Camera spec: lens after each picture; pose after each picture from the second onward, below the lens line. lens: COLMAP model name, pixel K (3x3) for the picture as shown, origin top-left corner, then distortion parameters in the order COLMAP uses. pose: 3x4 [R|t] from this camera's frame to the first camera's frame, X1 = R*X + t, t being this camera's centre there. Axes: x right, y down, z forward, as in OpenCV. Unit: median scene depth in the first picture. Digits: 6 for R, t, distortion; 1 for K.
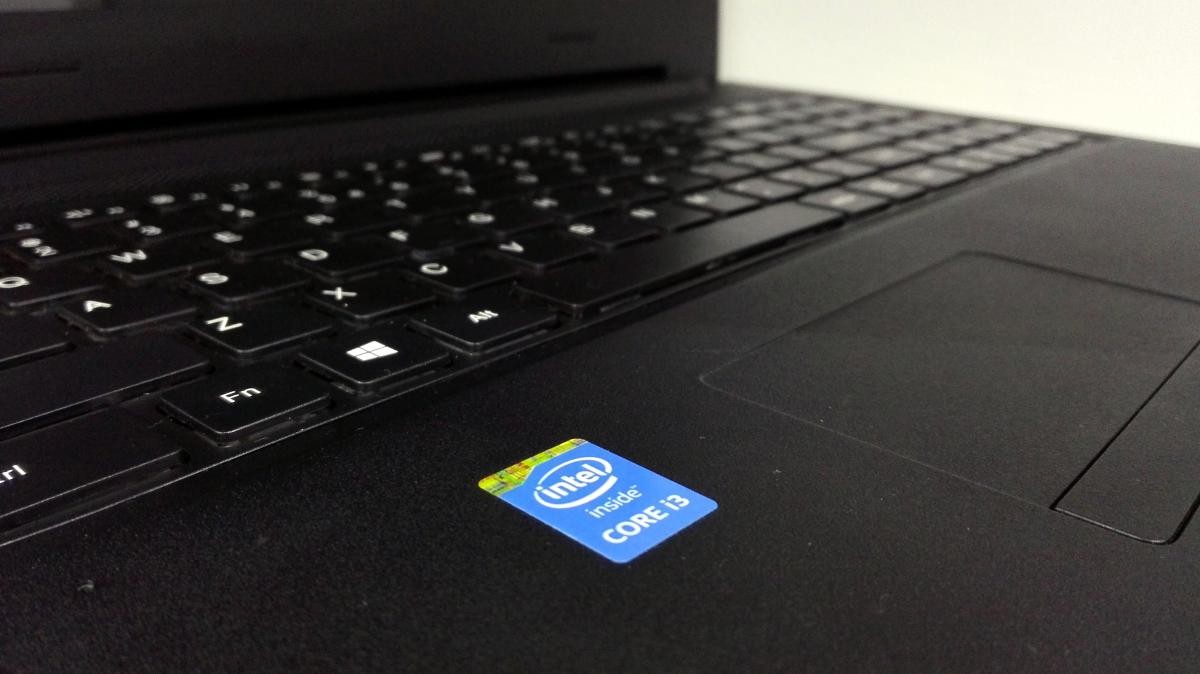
lens RADIAL K [[954.5, 0, 600.0], [0, 954.5, 337.0], [0, 0, 1]] dist [0.029941, -0.011007]
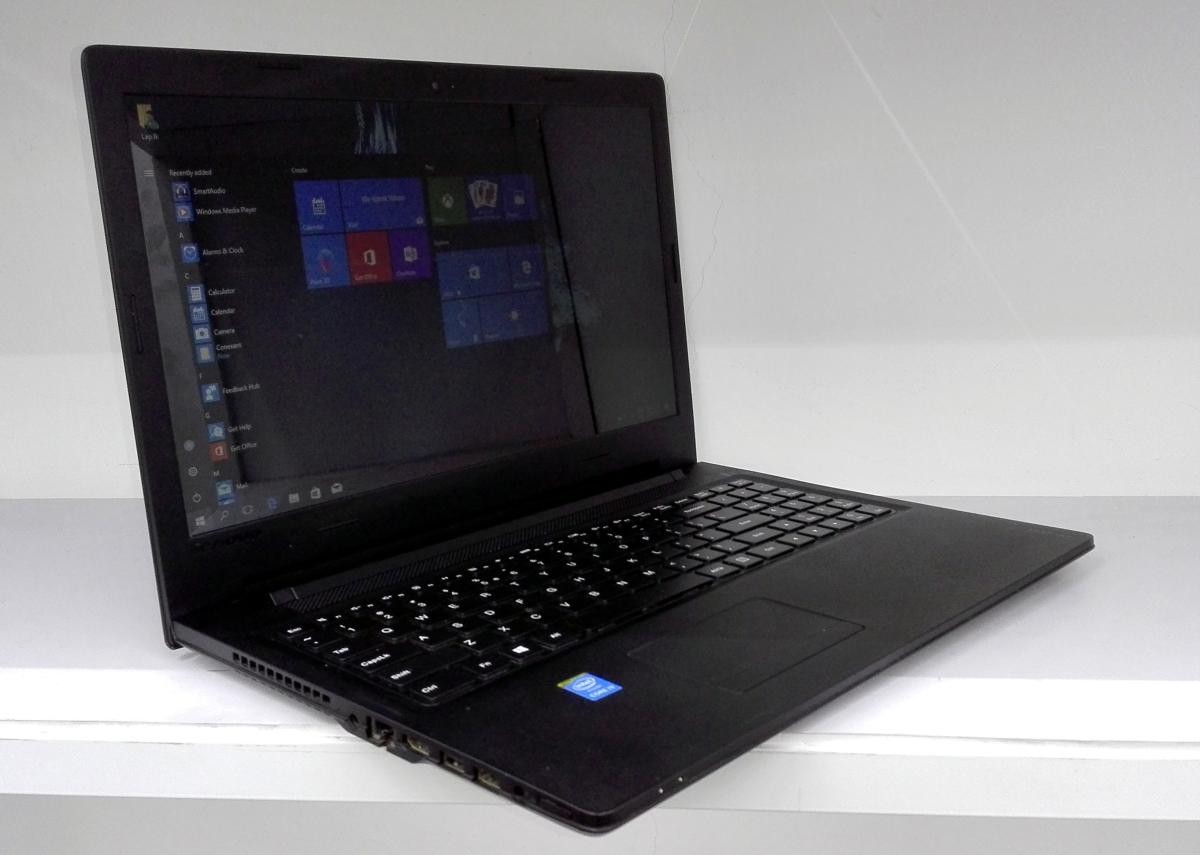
lens RADIAL K [[1190.1, 0, 600.0], [0, 1190.1, 427.5], [0, 0, 1]] dist [0.094358, -0.487249]
pose [[0.996590, -0.053408, -0.062900, 0.220335], [0.042494, 0.985612, -0.163594, -0.037514], [0.070732, 0.160363, 0.984520, -2.147110]]
